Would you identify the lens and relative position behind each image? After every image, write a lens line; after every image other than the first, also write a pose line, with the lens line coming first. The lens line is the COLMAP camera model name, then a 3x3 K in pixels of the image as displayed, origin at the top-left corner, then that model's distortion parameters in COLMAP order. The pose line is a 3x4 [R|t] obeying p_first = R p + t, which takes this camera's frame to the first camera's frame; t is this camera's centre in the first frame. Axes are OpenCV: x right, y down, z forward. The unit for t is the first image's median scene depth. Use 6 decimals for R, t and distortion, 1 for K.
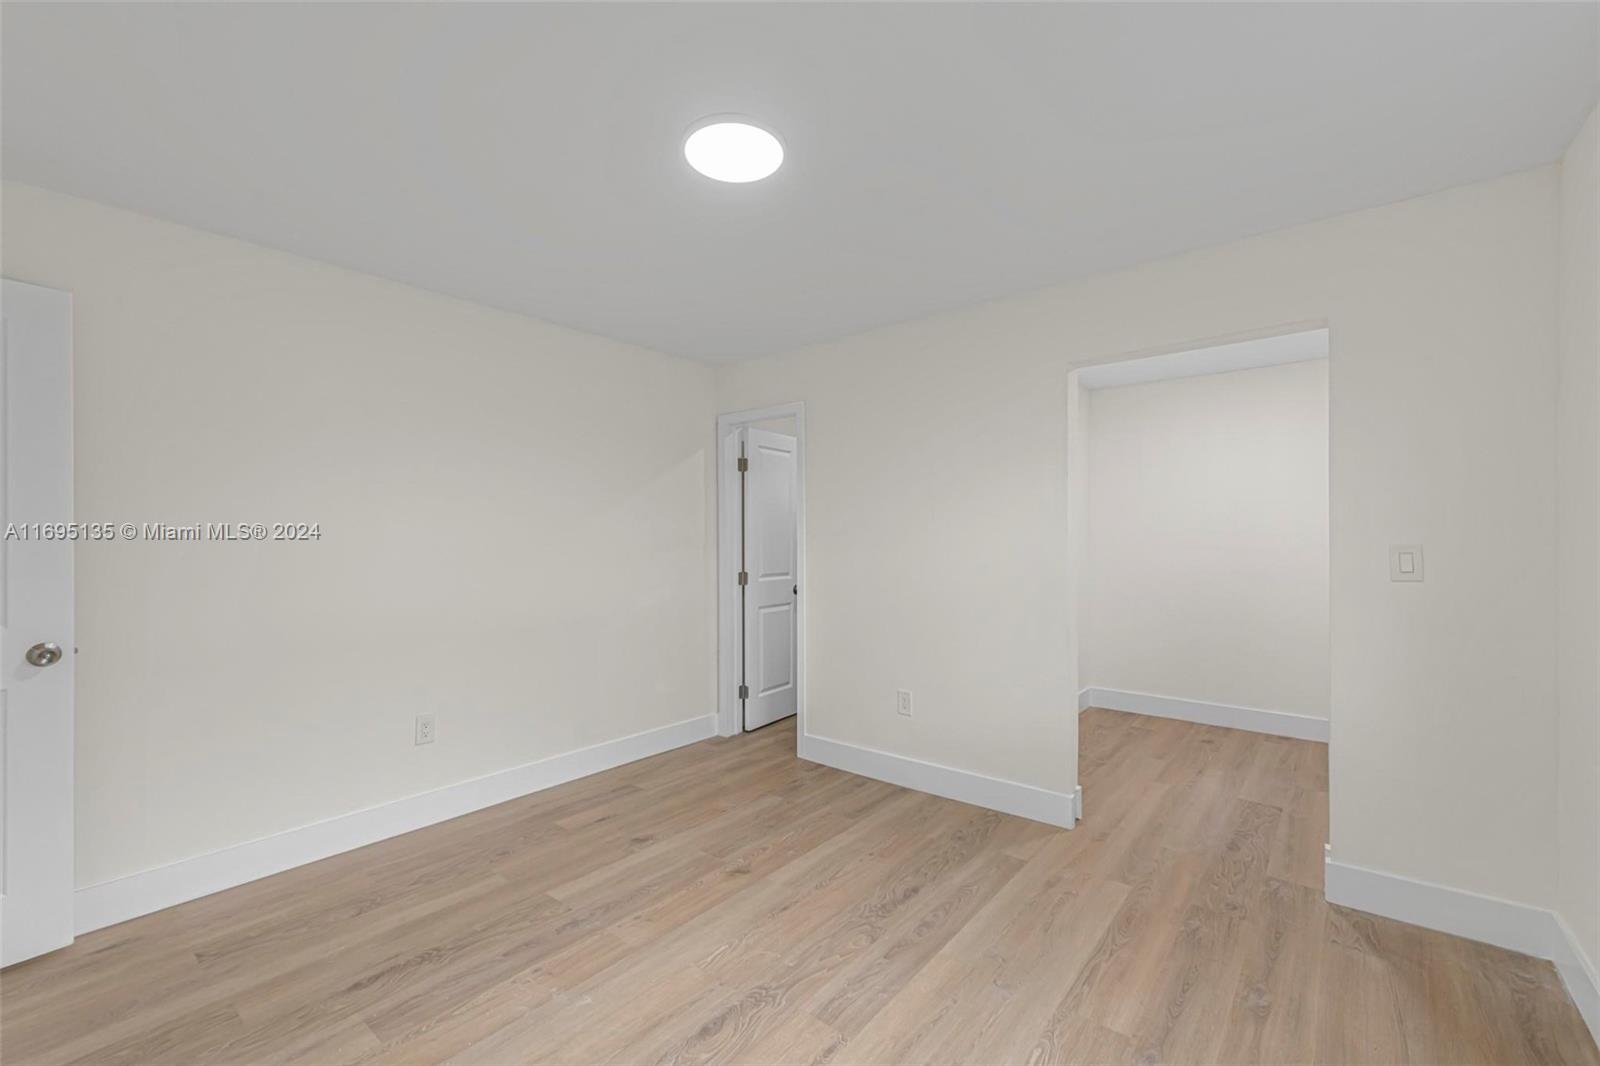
lens RADIAL K [[674.4, 0, 801.6], [0, 674.4, 539.7], [0, 0, 1]] dist [0.014433, -0.001601]
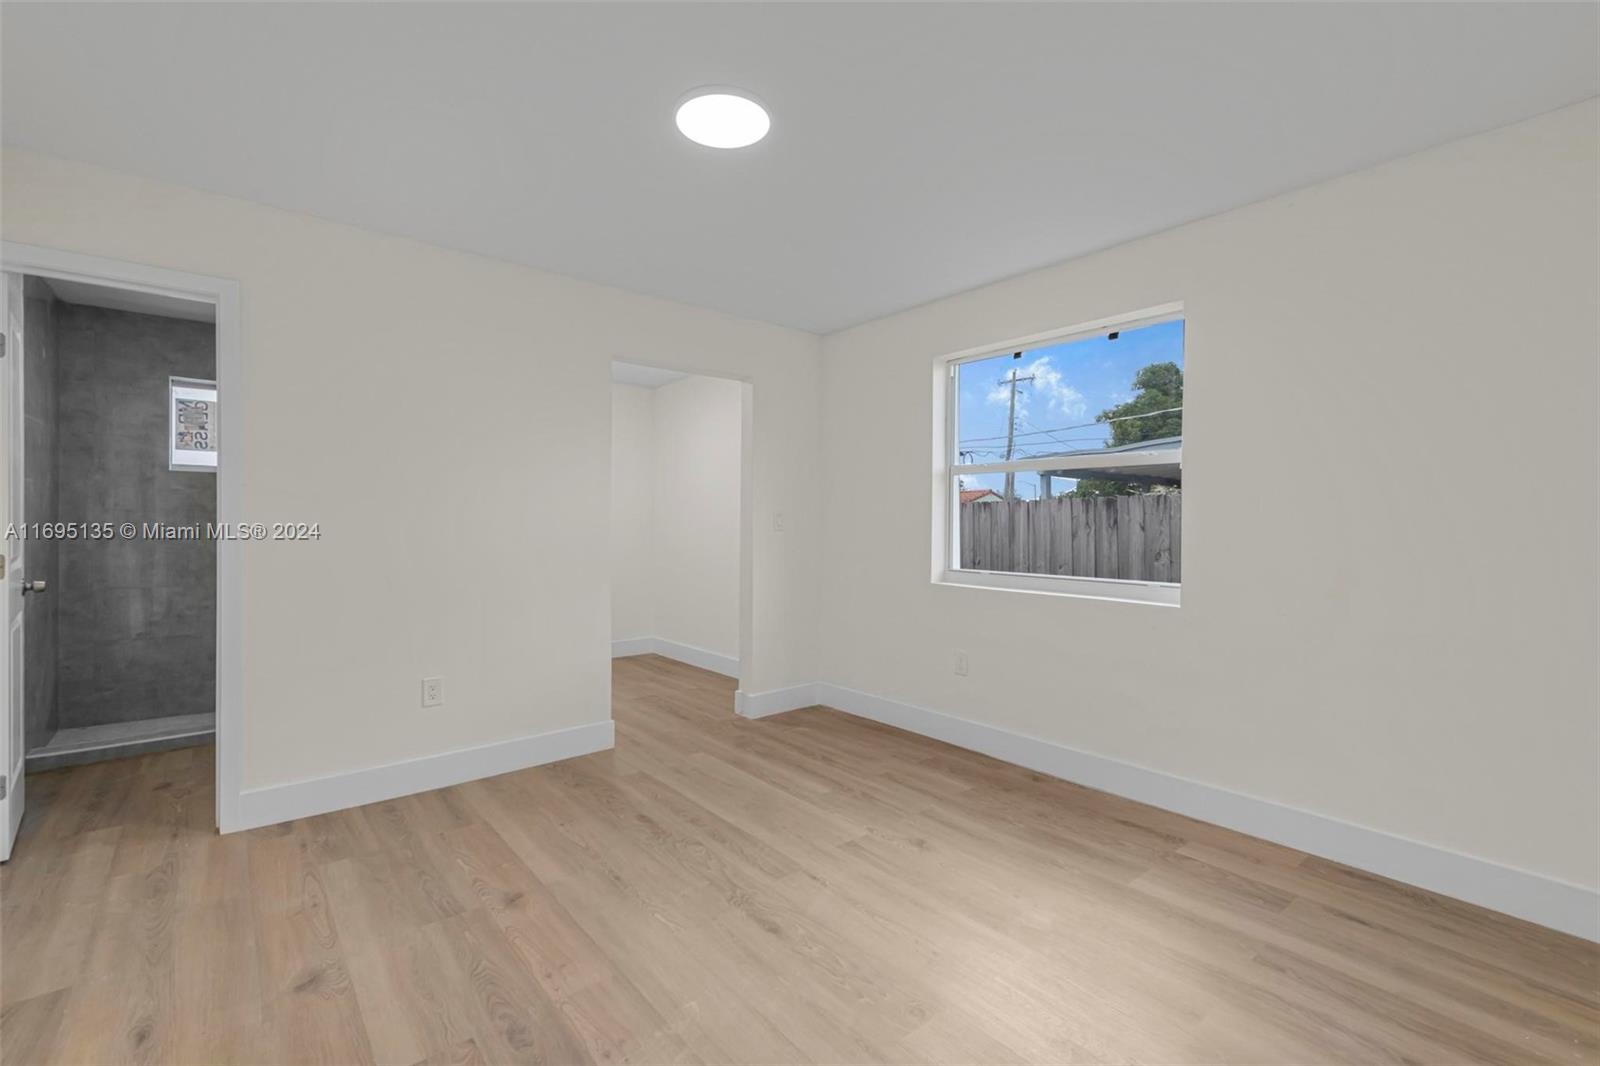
lens RADIAL K [[714.7, 0, 807.5], [0, 714.7, 536.8], [0, 0, 1]] dist [0.014570, -0.002745]
pose [[0.177542, -0.016486, 0.983975, -0.882733], [0.001247, 0.999863, 0.016527, 0.044628], [-0.984112, -0.001708, 0.177538, 0.512634]]
